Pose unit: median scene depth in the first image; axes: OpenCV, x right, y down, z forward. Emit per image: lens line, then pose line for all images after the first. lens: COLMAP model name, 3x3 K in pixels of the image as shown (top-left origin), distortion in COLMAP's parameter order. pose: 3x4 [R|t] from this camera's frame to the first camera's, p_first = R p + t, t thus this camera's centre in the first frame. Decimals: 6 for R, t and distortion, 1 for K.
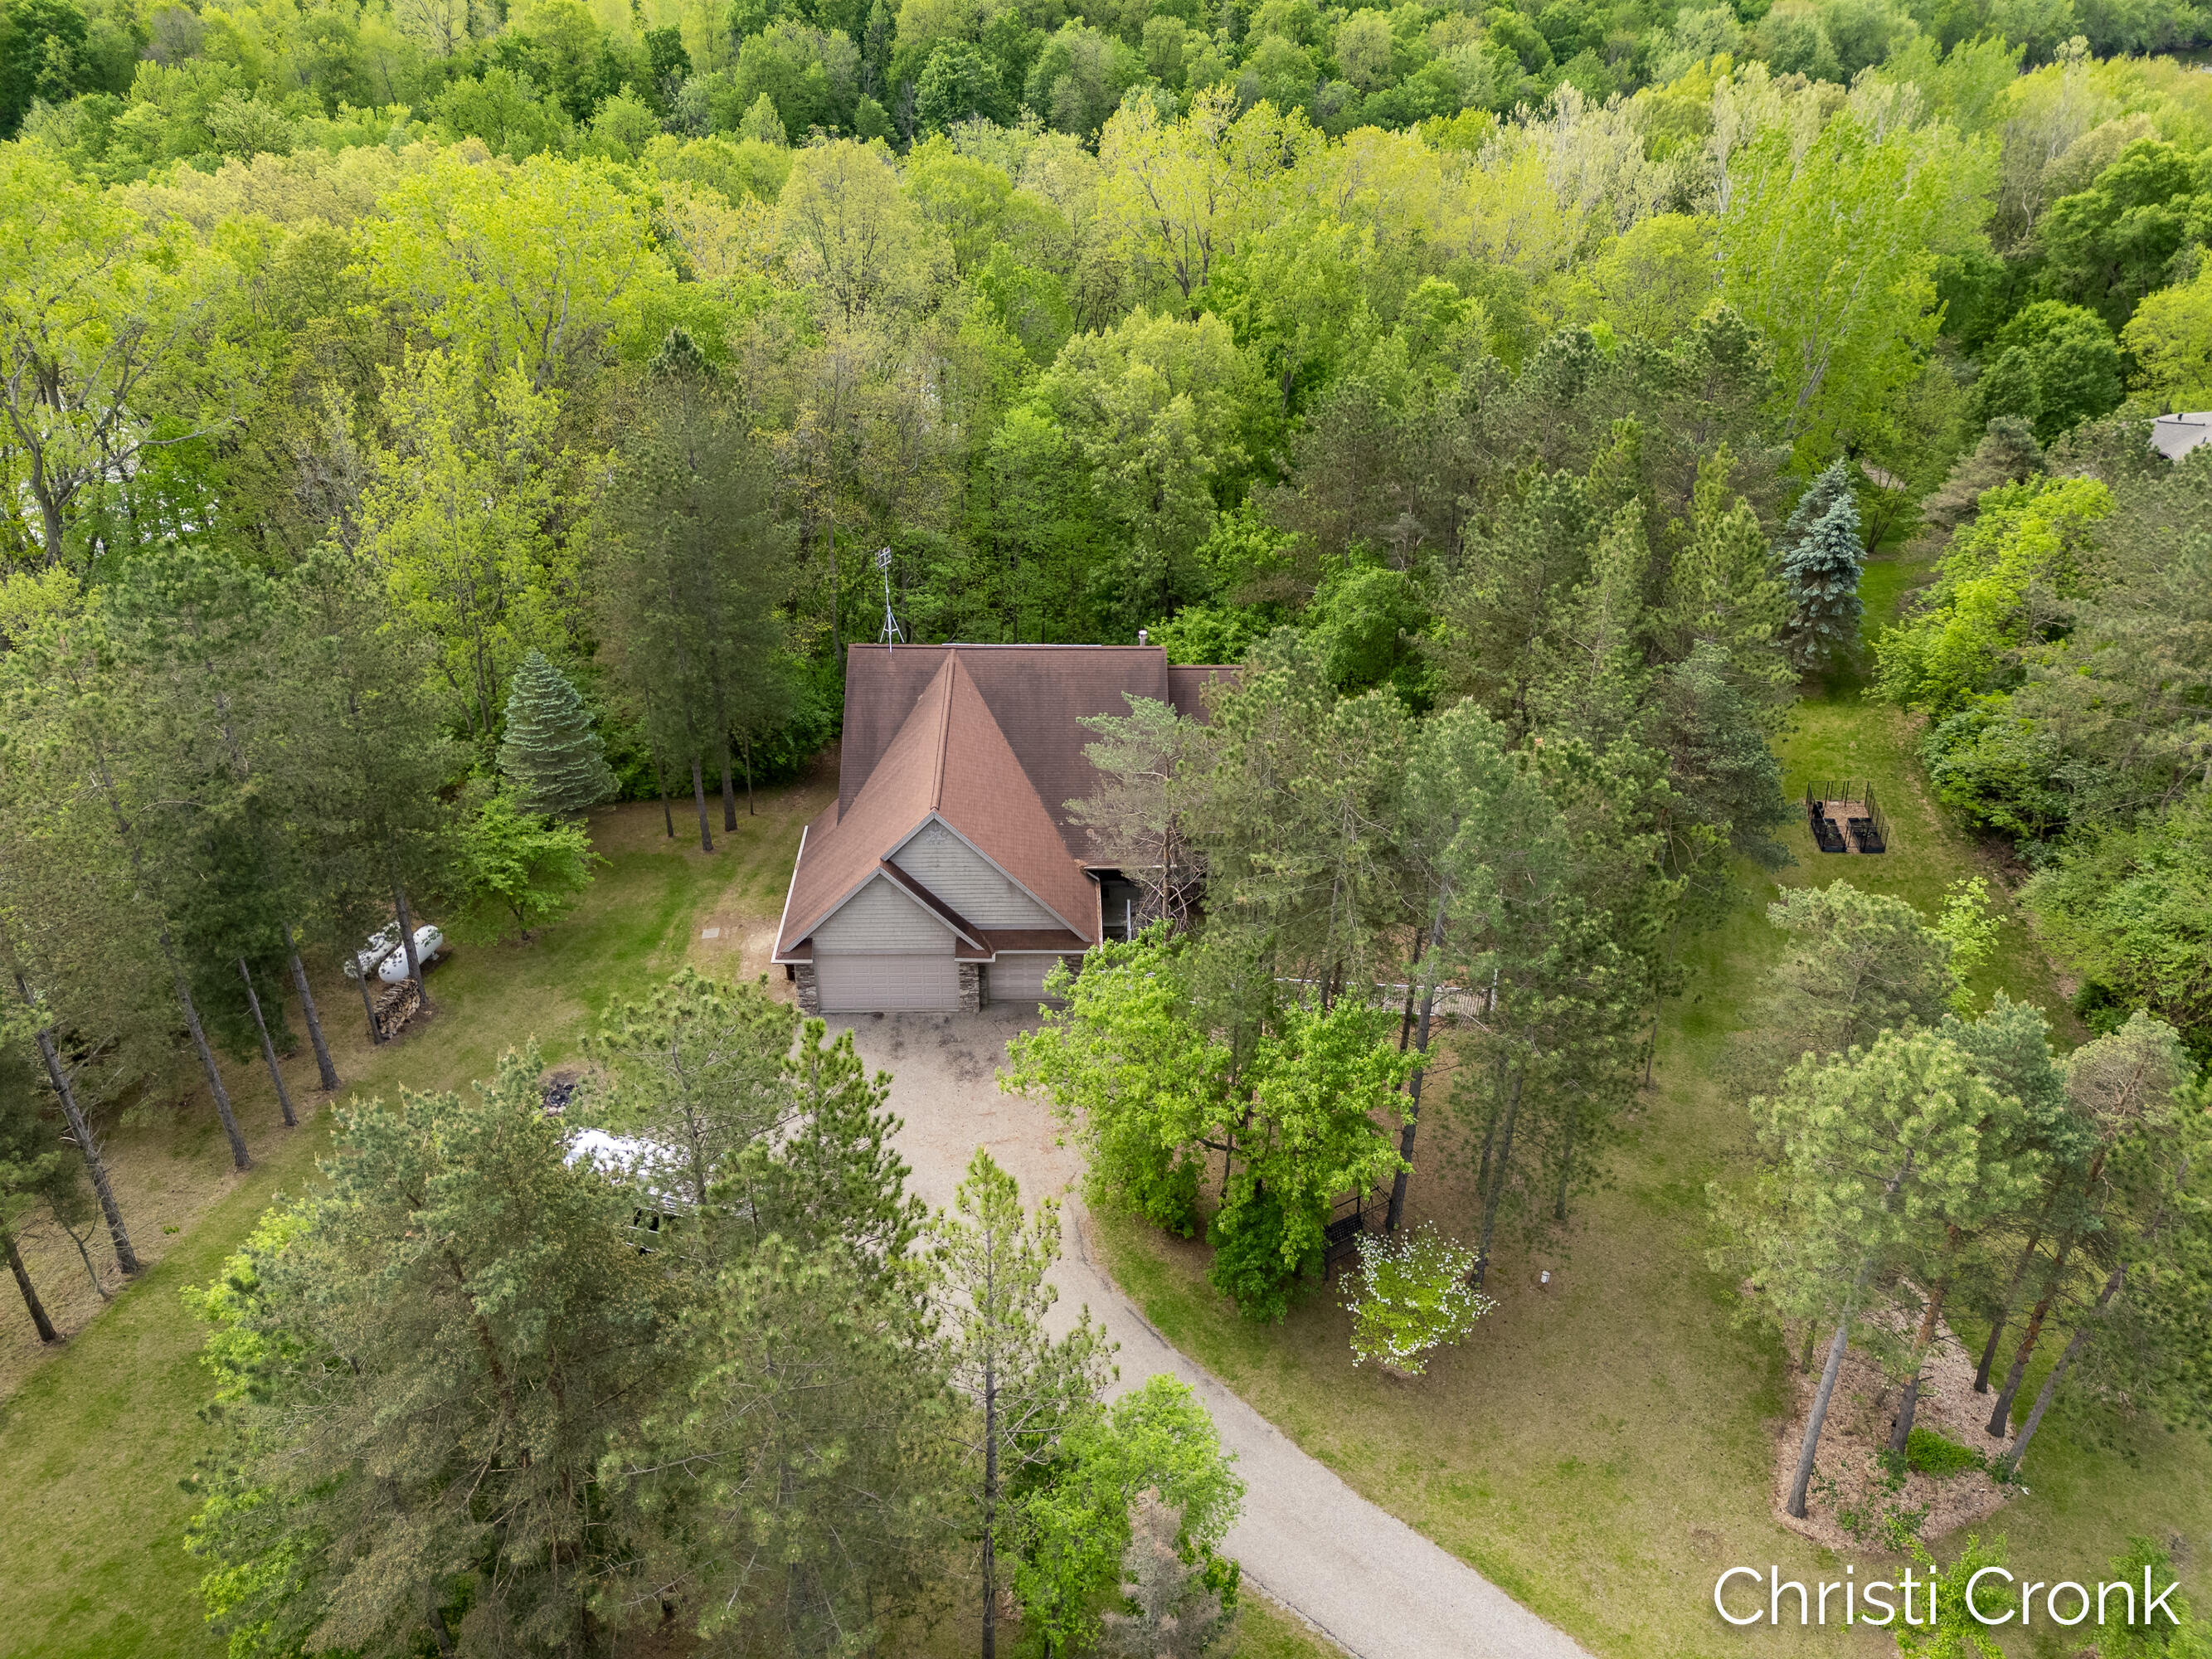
lens RADIAL K [[1614.7, 0, 1101.9], [0, 1614.7, 819.1], [0, 0, 1]] dist [0.097641, -0.078000]
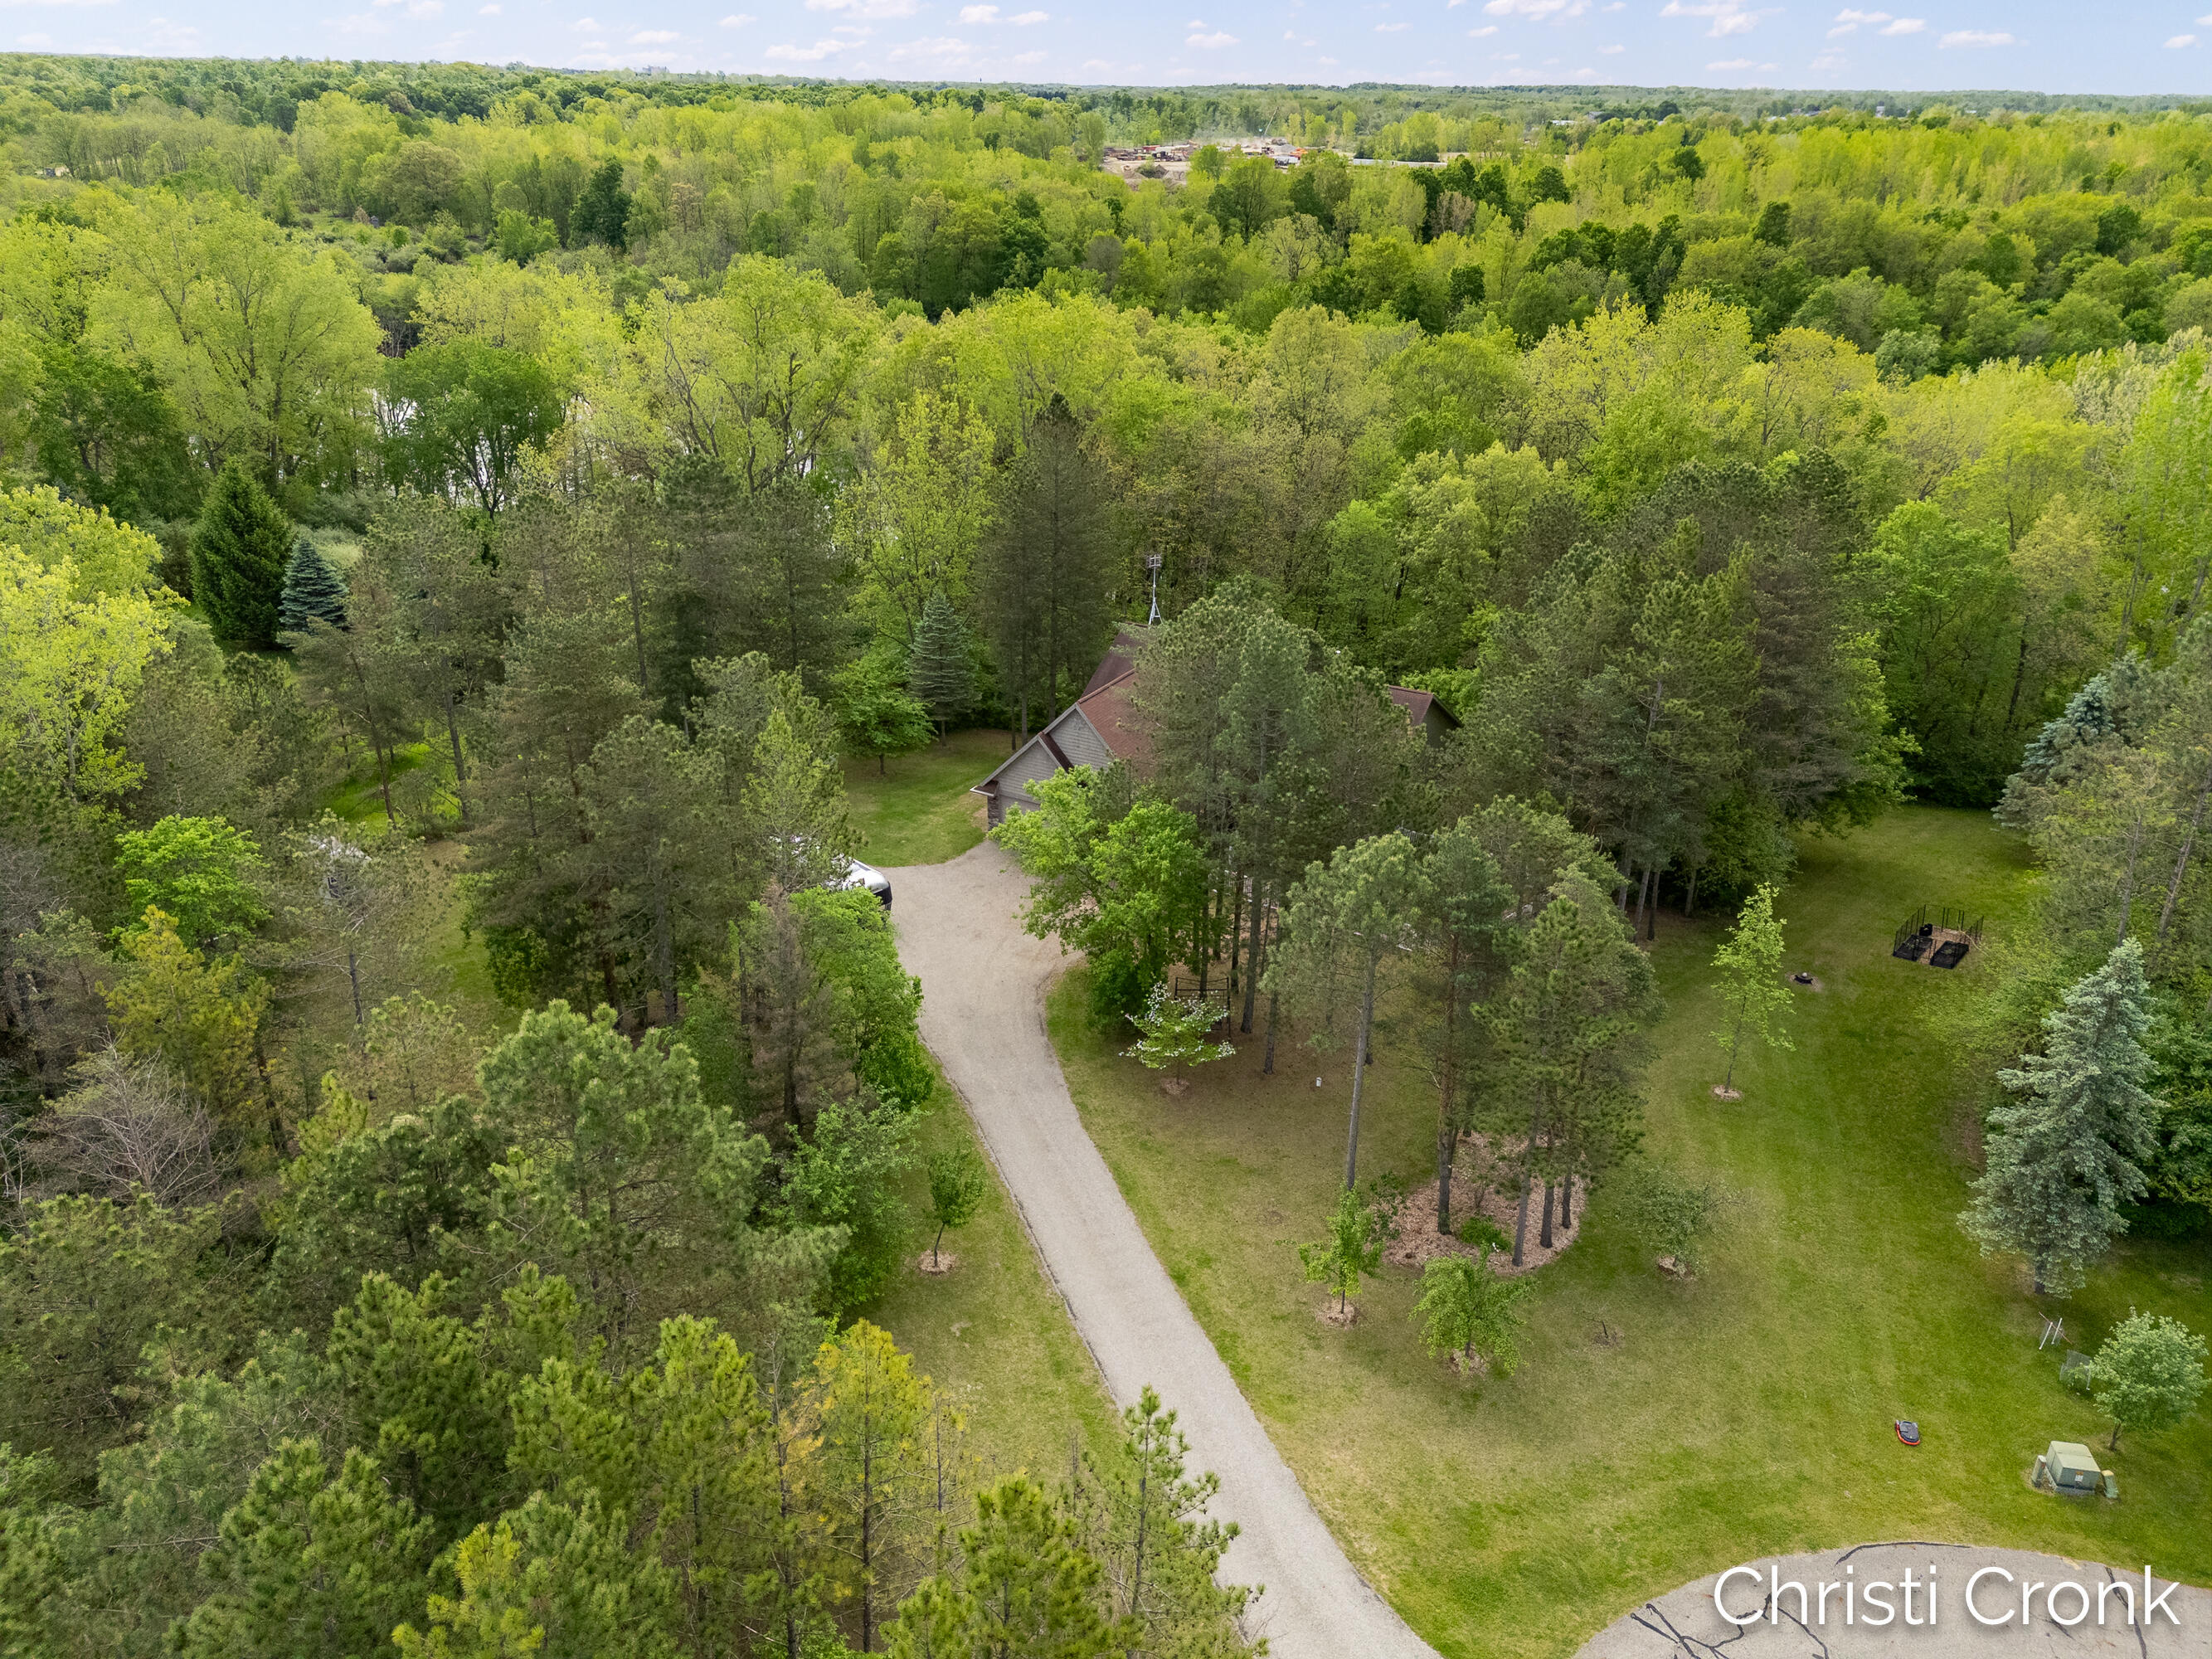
lens RADIAL K [[1614.7, 0, 1101.9], [0, 1614.7, 819.1], [0, 0, 1]] dist [0.097641, -0.078000]
pose [[0.857855, 0.207388, -0.470186, 0.147628], [-0.268814, 0.960885, -0.066627, 0.044574], [0.437977, 0.183549, 0.880049, -0.058752]]
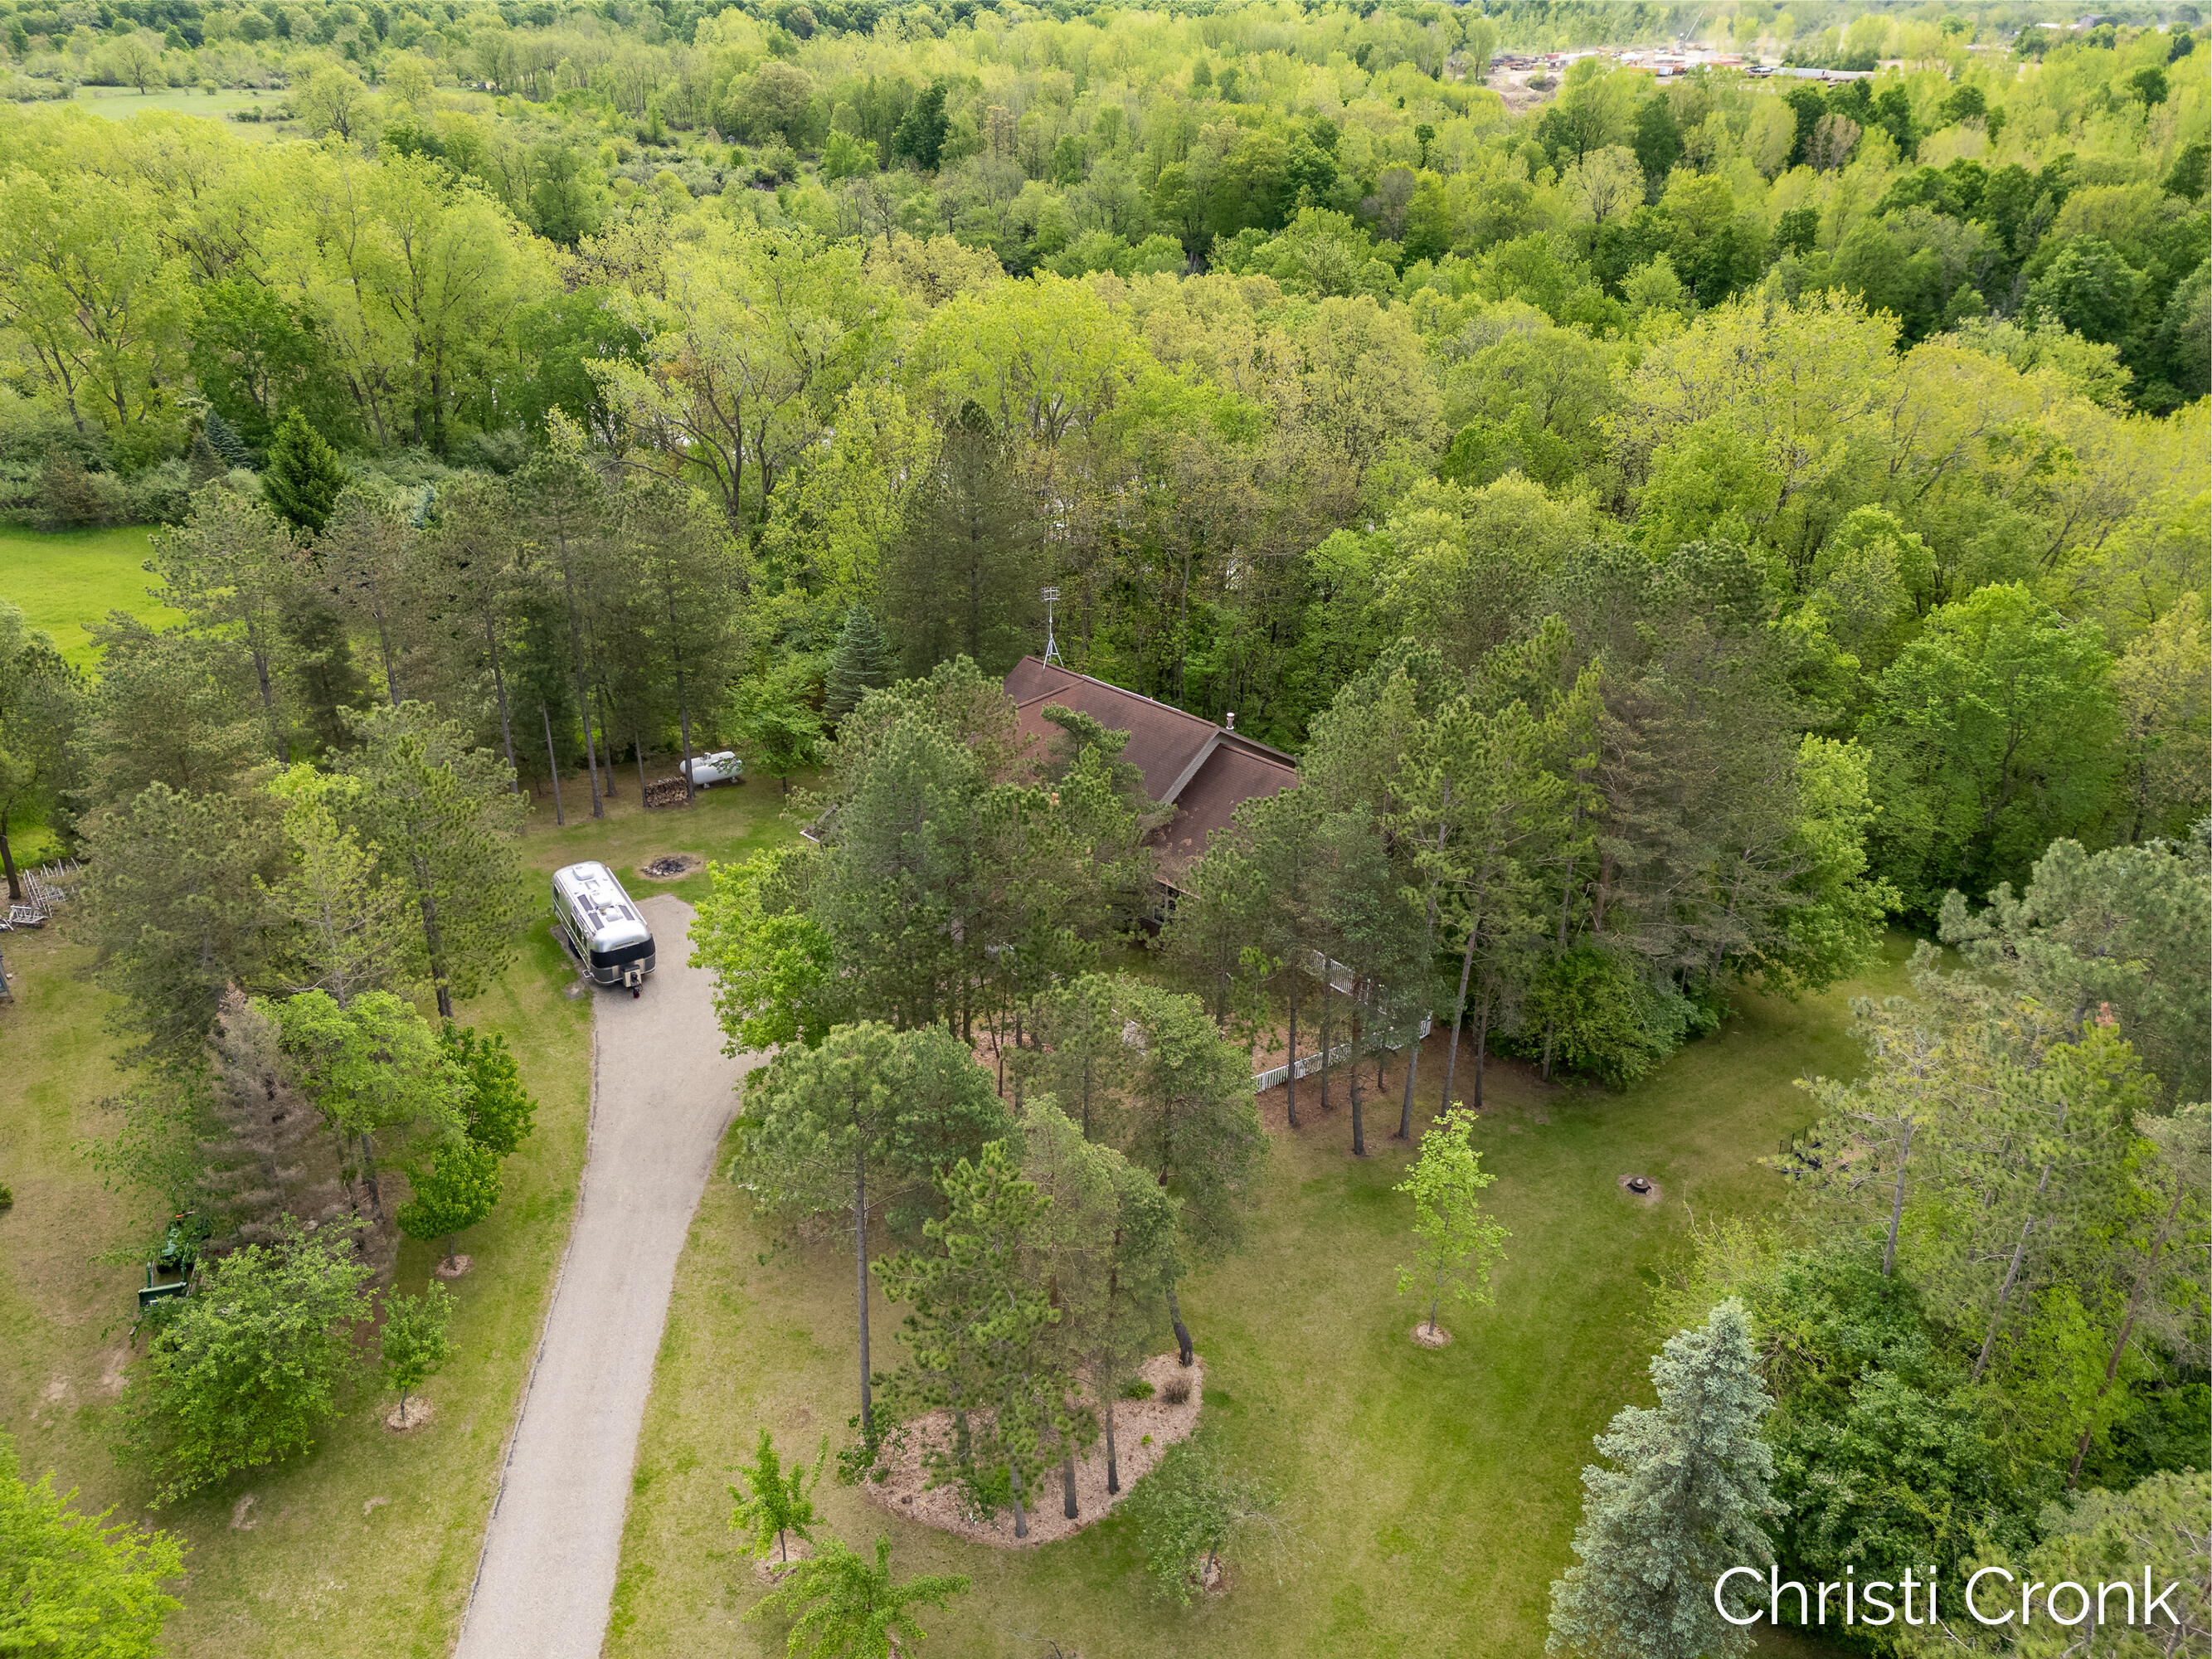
lens RADIAL K [[1614.7, 0, 1101.9], [0, 1614.7, 819.1], [0, 0, 1]] dist [0.097641, -0.078000]
pose [[0.711242, 0.311772, -0.630026, 0.207372], [-0.364558, 0.929911, 0.048619, -0.020166], [0.601026, 0.195101, 0.775051, 0.021472]]
